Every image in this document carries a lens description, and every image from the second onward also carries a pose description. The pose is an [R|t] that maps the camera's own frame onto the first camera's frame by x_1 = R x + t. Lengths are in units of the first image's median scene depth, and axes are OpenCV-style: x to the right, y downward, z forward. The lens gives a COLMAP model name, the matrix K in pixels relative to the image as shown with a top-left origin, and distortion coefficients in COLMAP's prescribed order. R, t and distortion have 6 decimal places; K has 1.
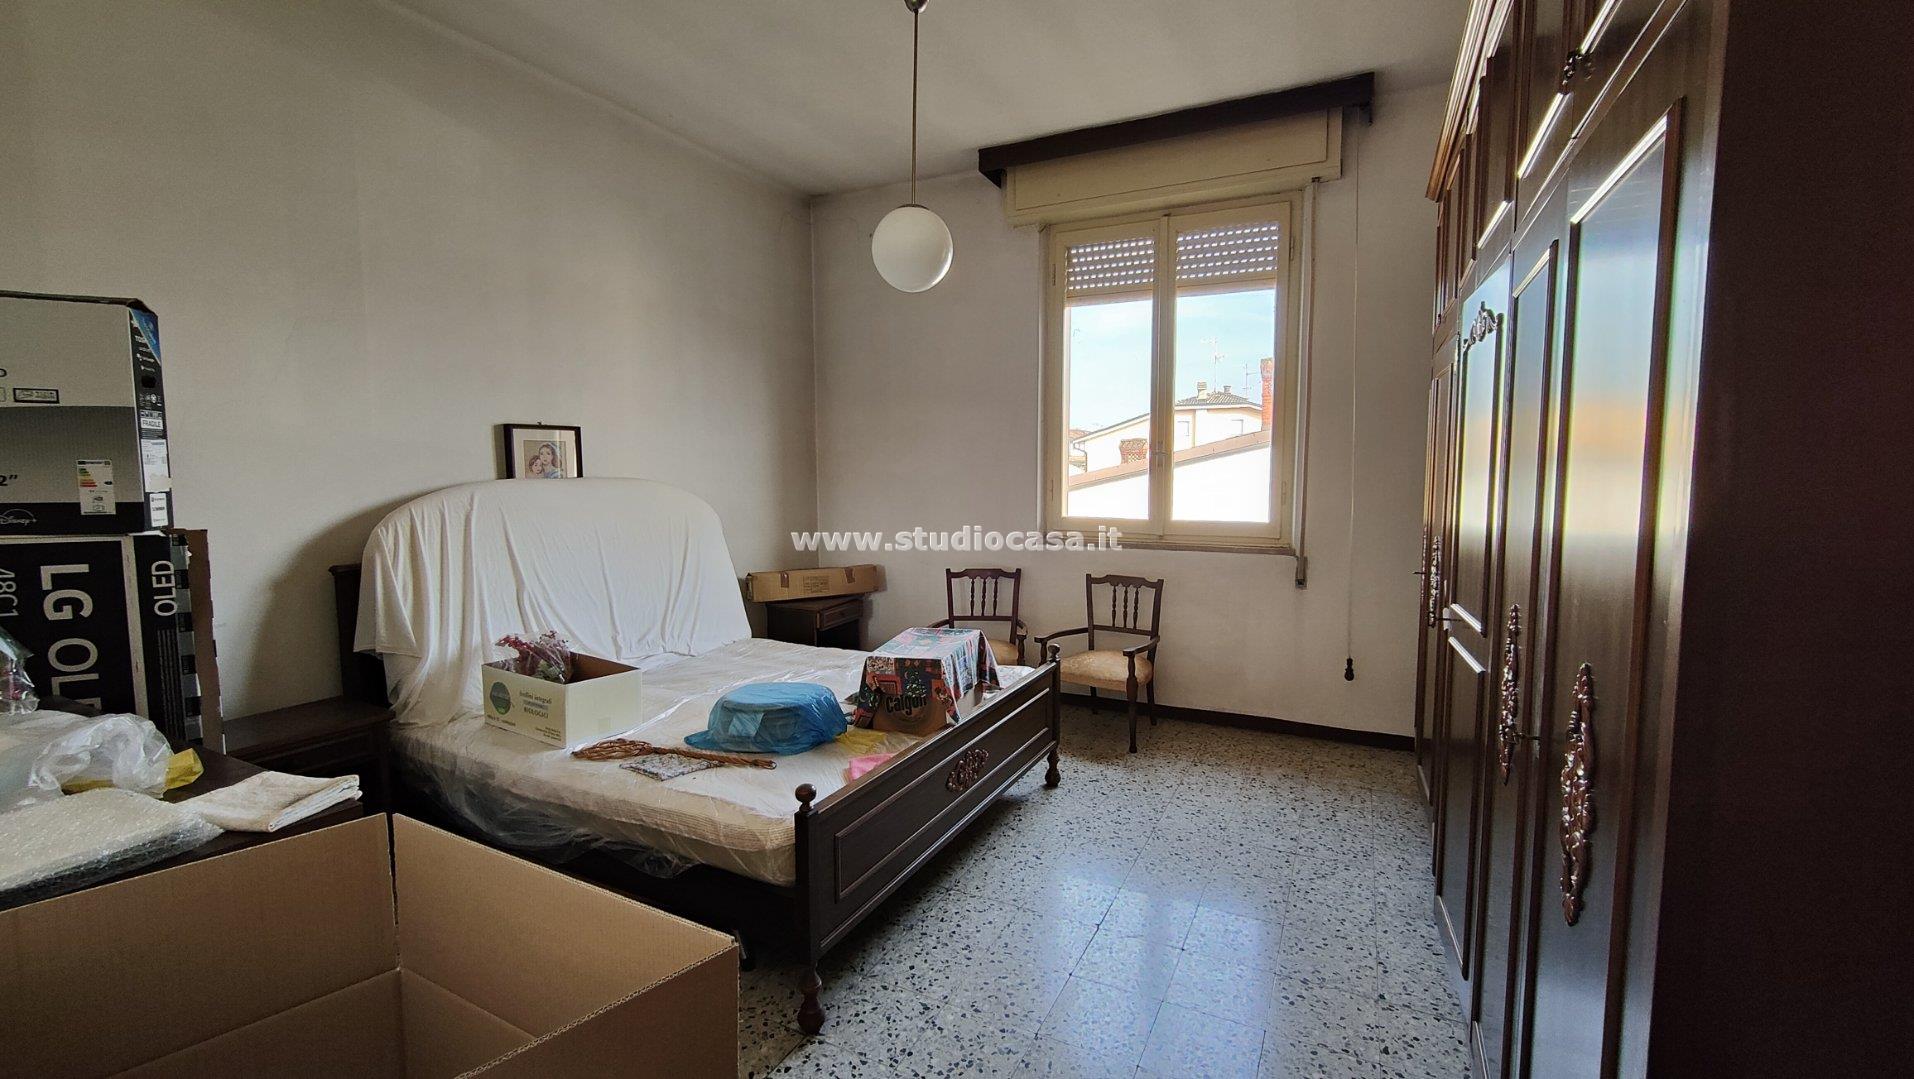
lens RADIAL K [[800.0, 0, 957.0], [0, 800.0, 539.5], [0, 0, 1]] dist [-0.006358, 0.000814]
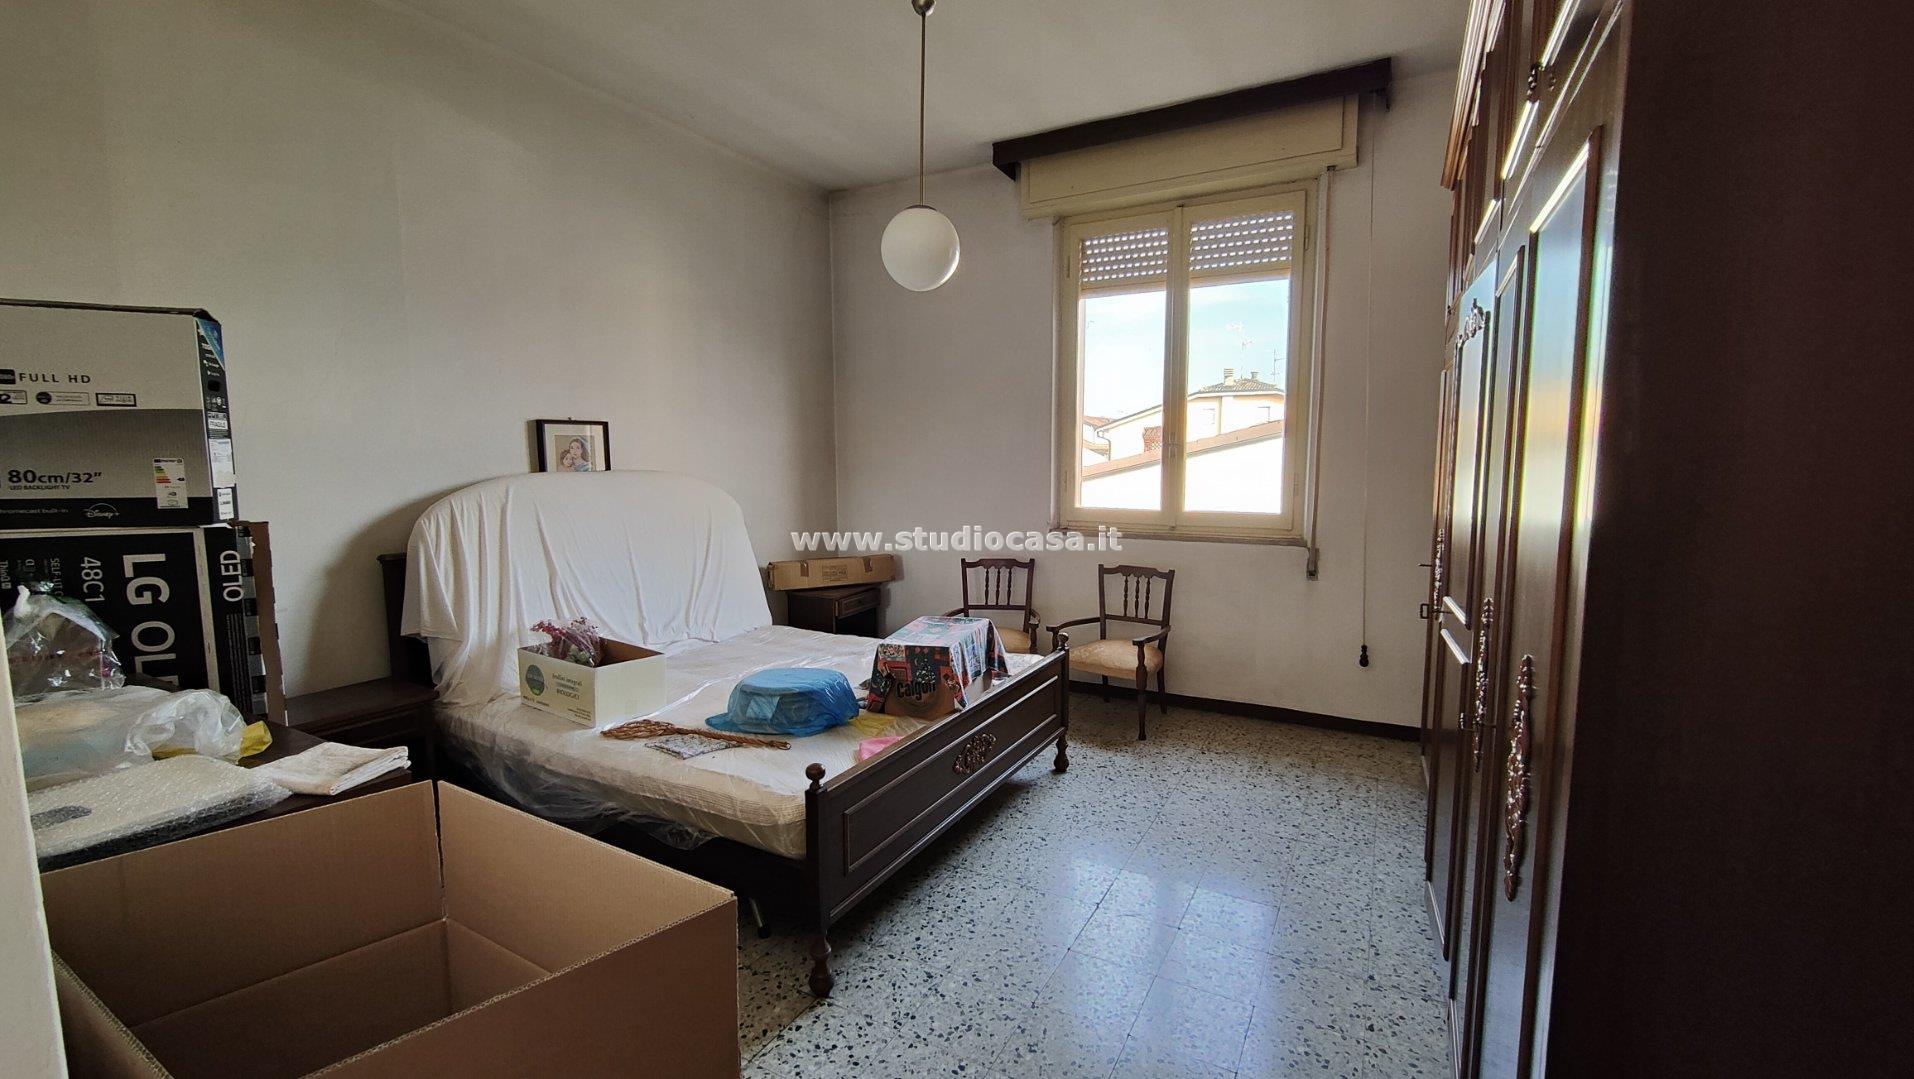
lens RADIAL K [[795.7, 0, 939.9], [0, 795.7, 546.2], [0, 0, 1]] dist [-0.008819, 0.003783]
pose [[0.998792, 0.002059, -0.049094, 0.020001], [-0.000962, 0.999749, 0.022363, -0.003800], [0.049128, -0.022288, 0.998544, -0.027464]]
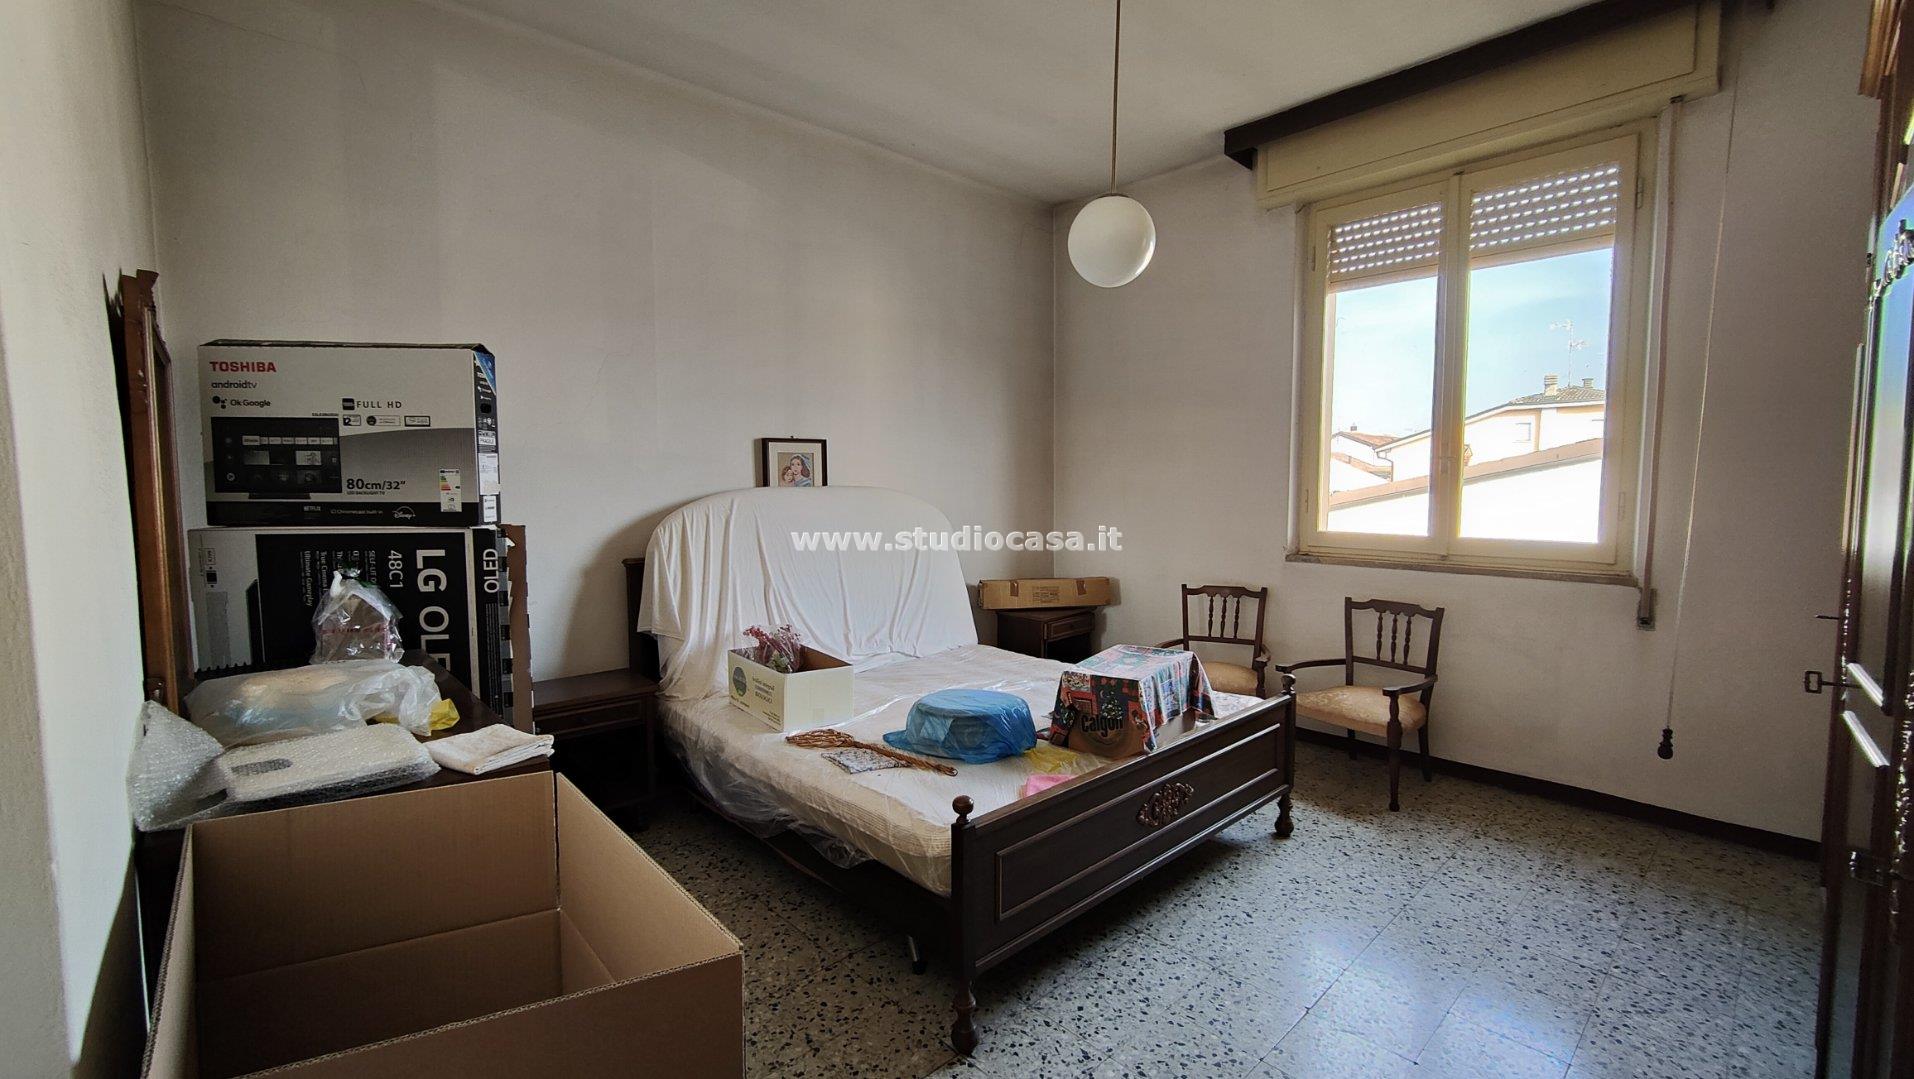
lens RADIAL K [[798.5, 0, 926.2], [0, 798.5, 538.8], [0, 0, 1]] dist [-0.008723, 0.002614]
pose [[0.934266, 0.023514, -0.355802, 0.081810], [-0.028894, 0.999534, -0.009814, 0.002374], [0.355405, 0.019449, 0.934510, 0.050988]]
